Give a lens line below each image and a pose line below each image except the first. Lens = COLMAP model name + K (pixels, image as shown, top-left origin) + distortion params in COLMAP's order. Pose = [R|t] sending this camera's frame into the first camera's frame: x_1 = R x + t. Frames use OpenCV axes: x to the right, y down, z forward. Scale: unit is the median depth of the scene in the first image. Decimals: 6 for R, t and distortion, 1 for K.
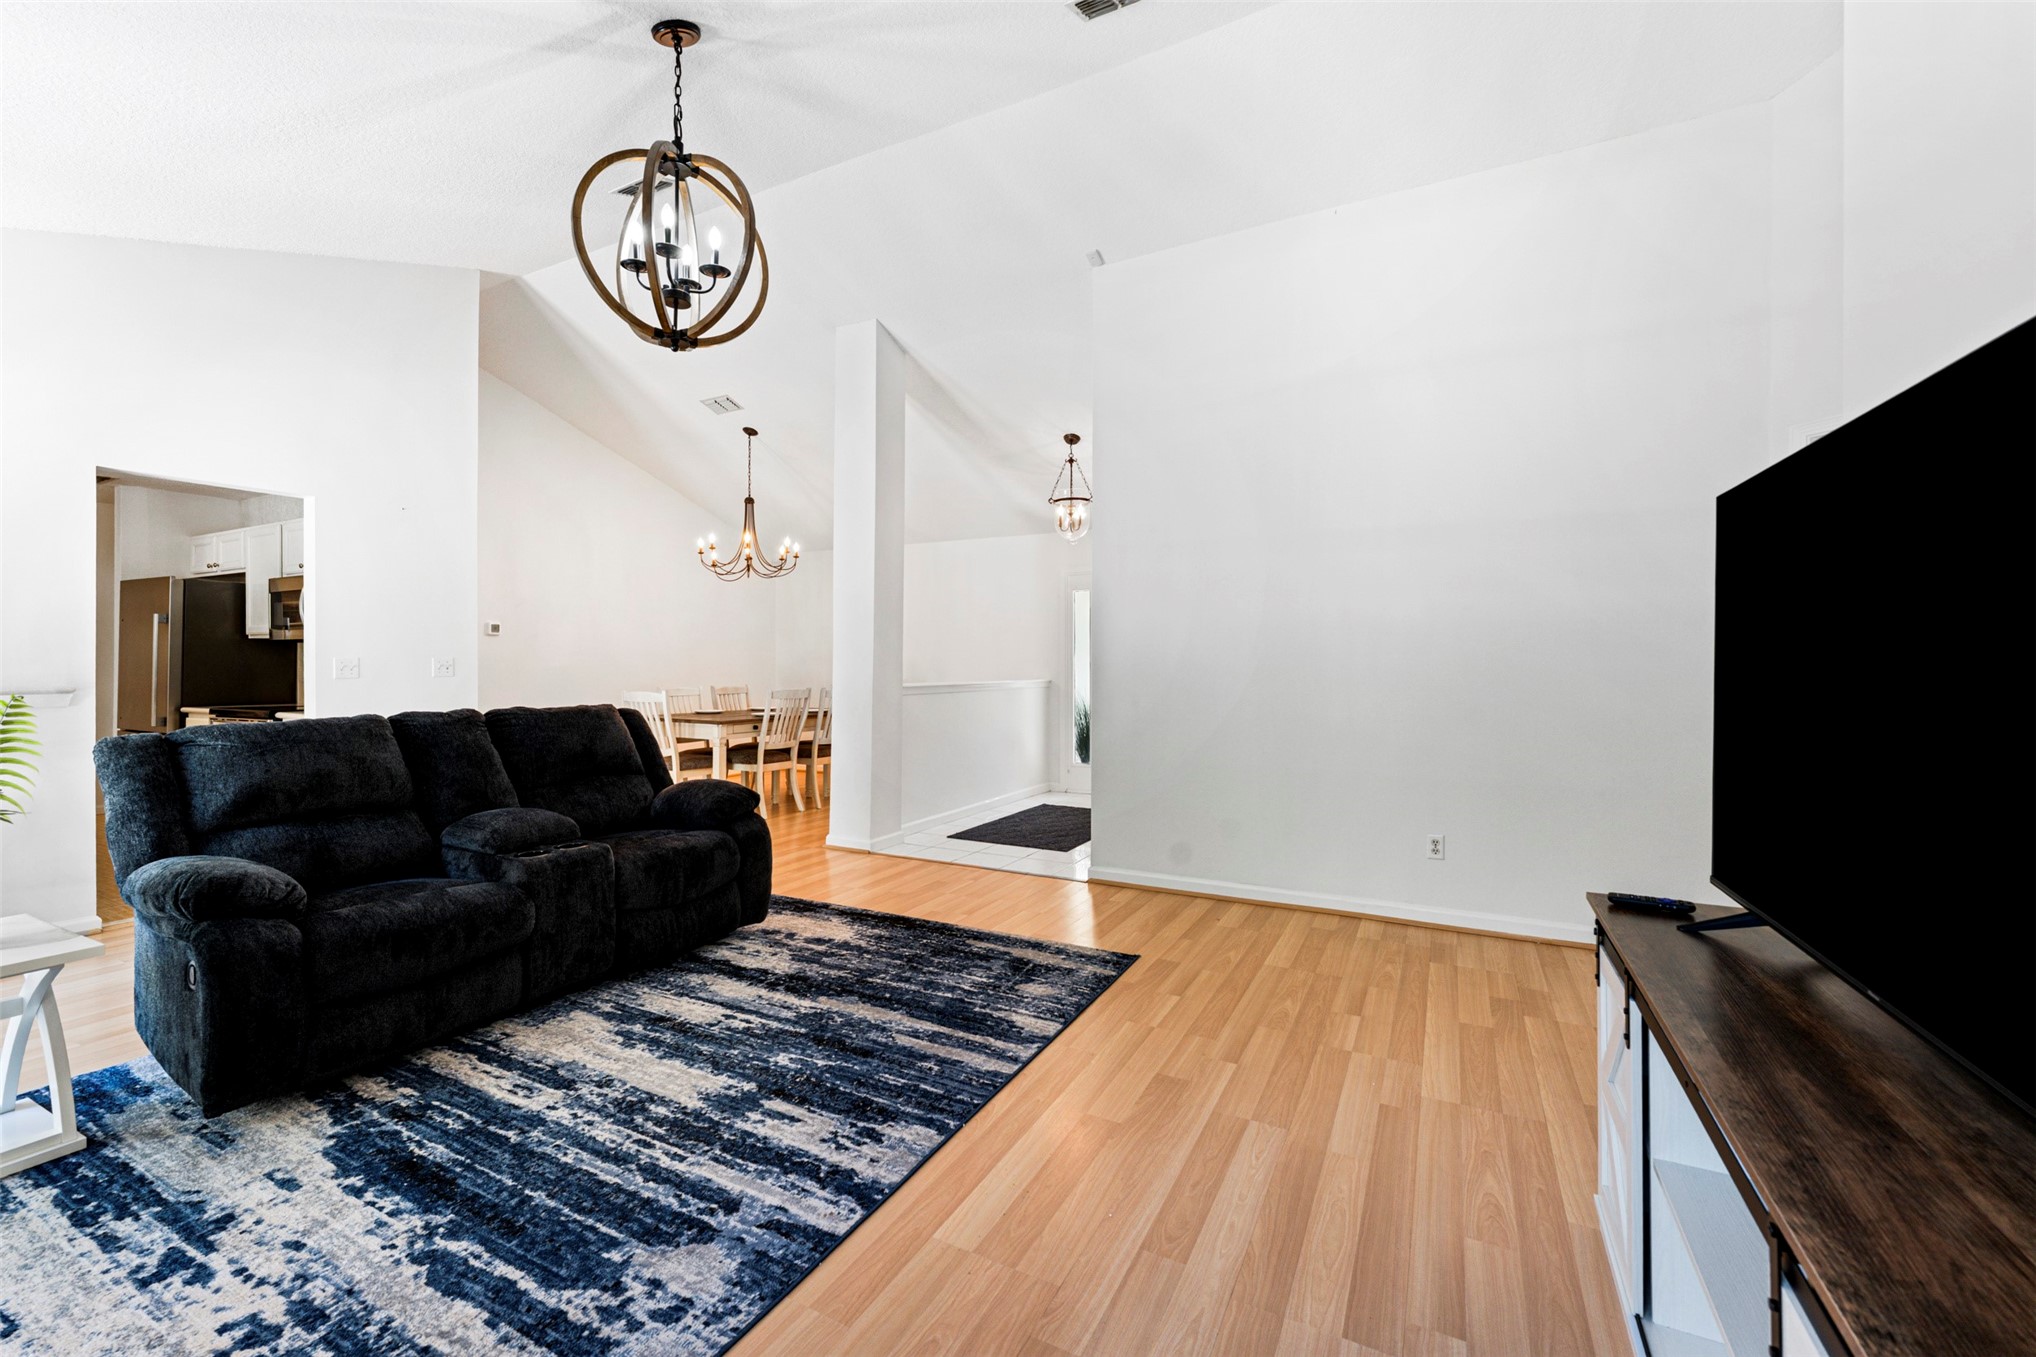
lens RADIAL K [[838.3, 0, 994.0], [0, 838.3, 656.5], [0, 0, 1]] dist [-0.000879, 0.000012]
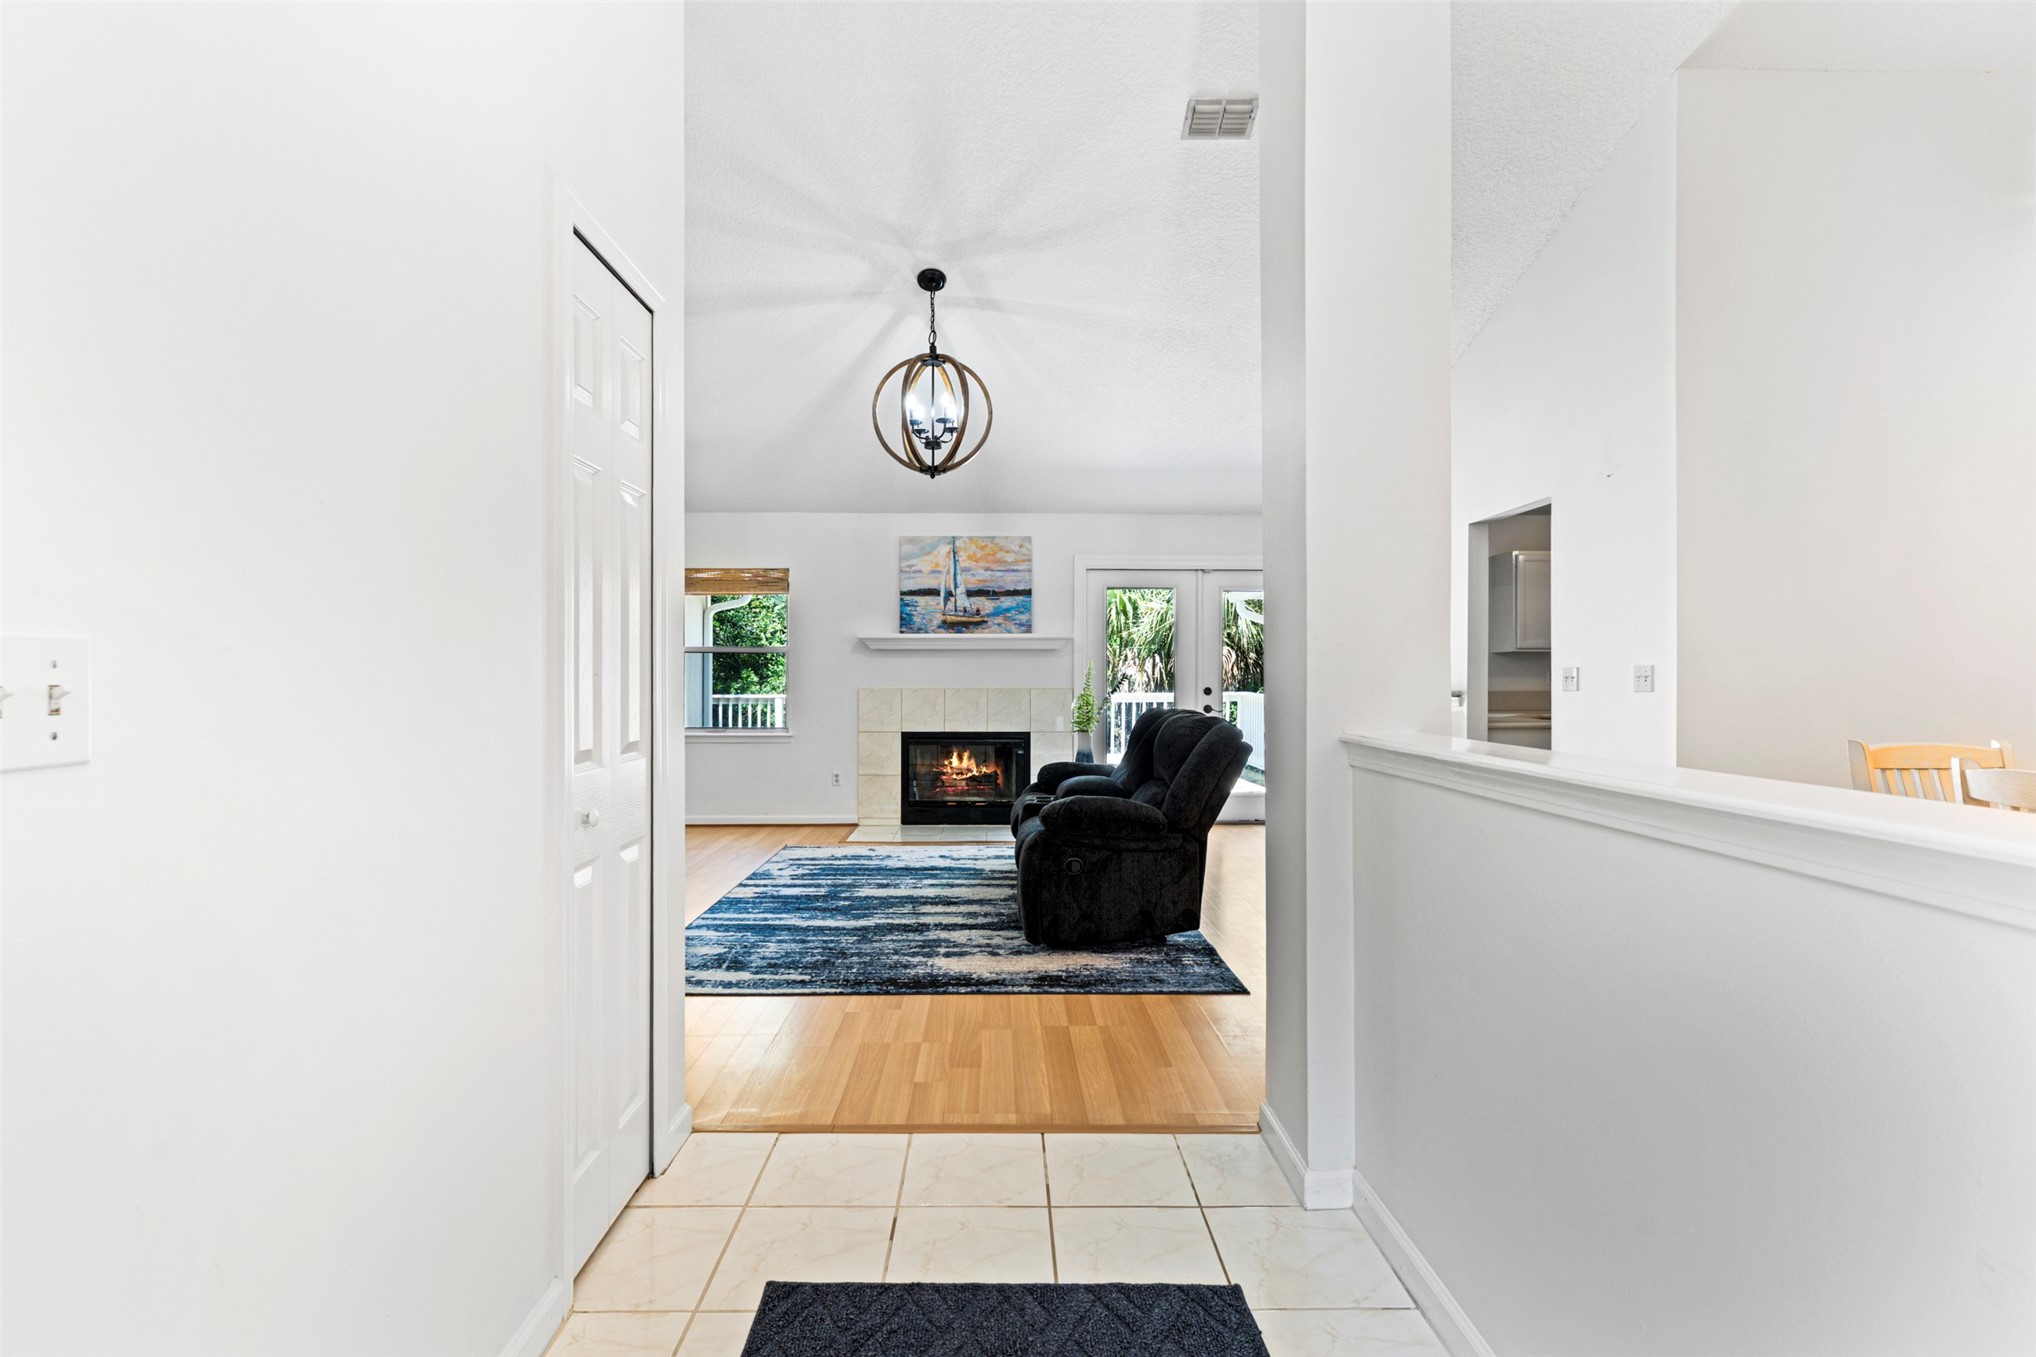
lens RADIAL K [[913.1, 0, 1018.0], [0, 913.1, 678.5], [0, 0, 1]] dist [0.000821, 0.000035]
pose [[-0.862511, -0.000470, -0.506038, 0.394056], [0.002566, 0.999983, -0.005303, 0.026943], [0.506031, -0.005873, -0.862495, 2.821524]]
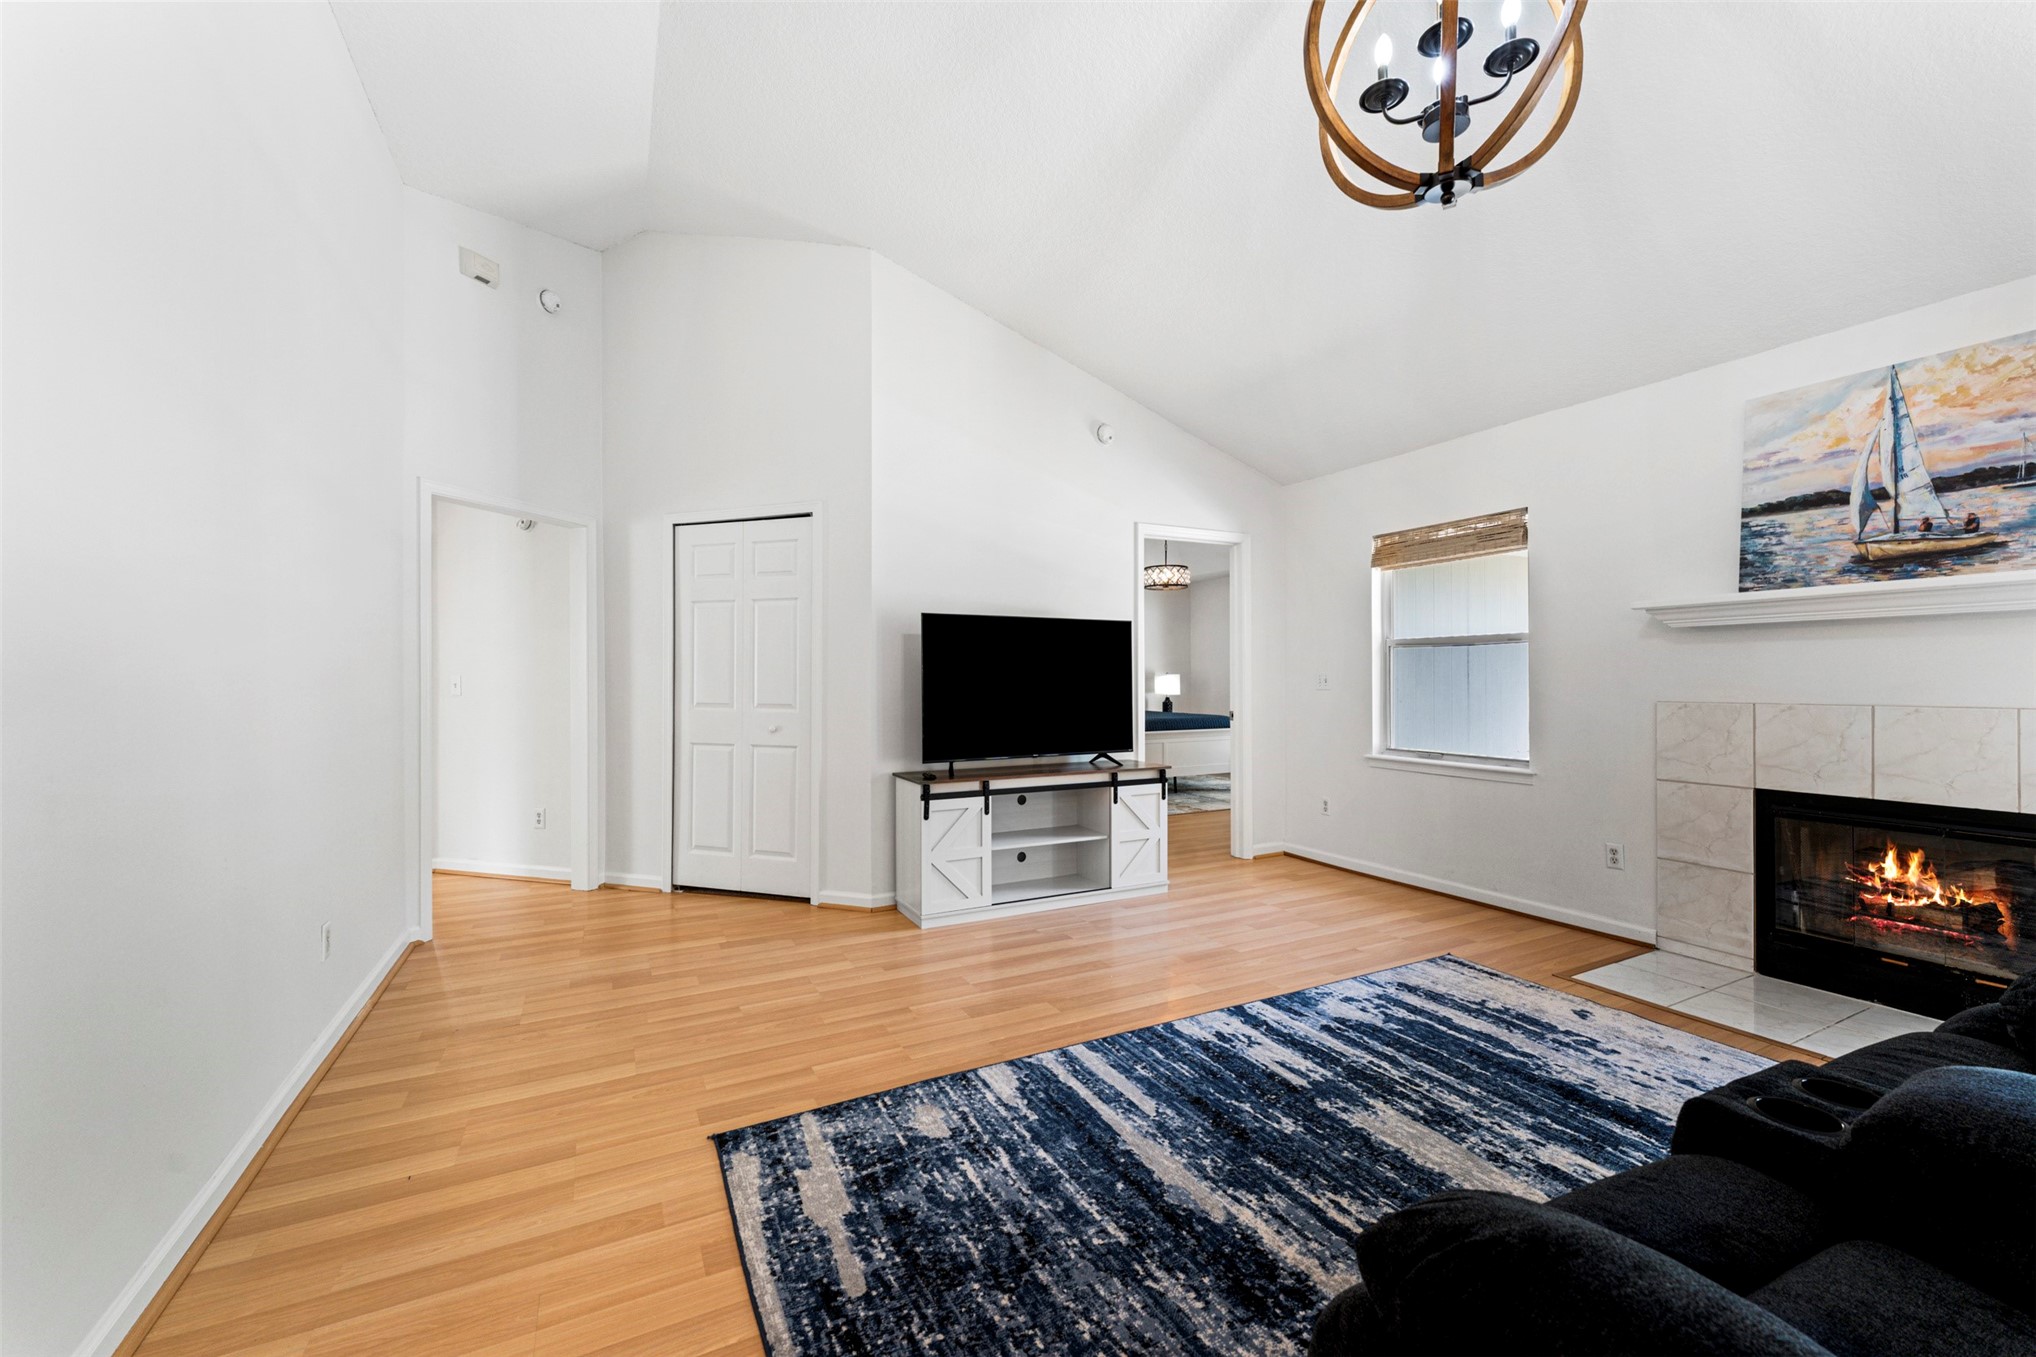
lens RADIAL K [[817.6, 0, 1018.0], [0, 817.6, 678.5], [0, 0, 1]] dist [-0.000367, -0.000020]
pose [[-0.832420, 0.002142, 0.554140, -0.494436], [-0.003115, 0.999959, -0.008544, 0.019234], [-0.554136, -0.008839, -0.832379, 1.881658]]
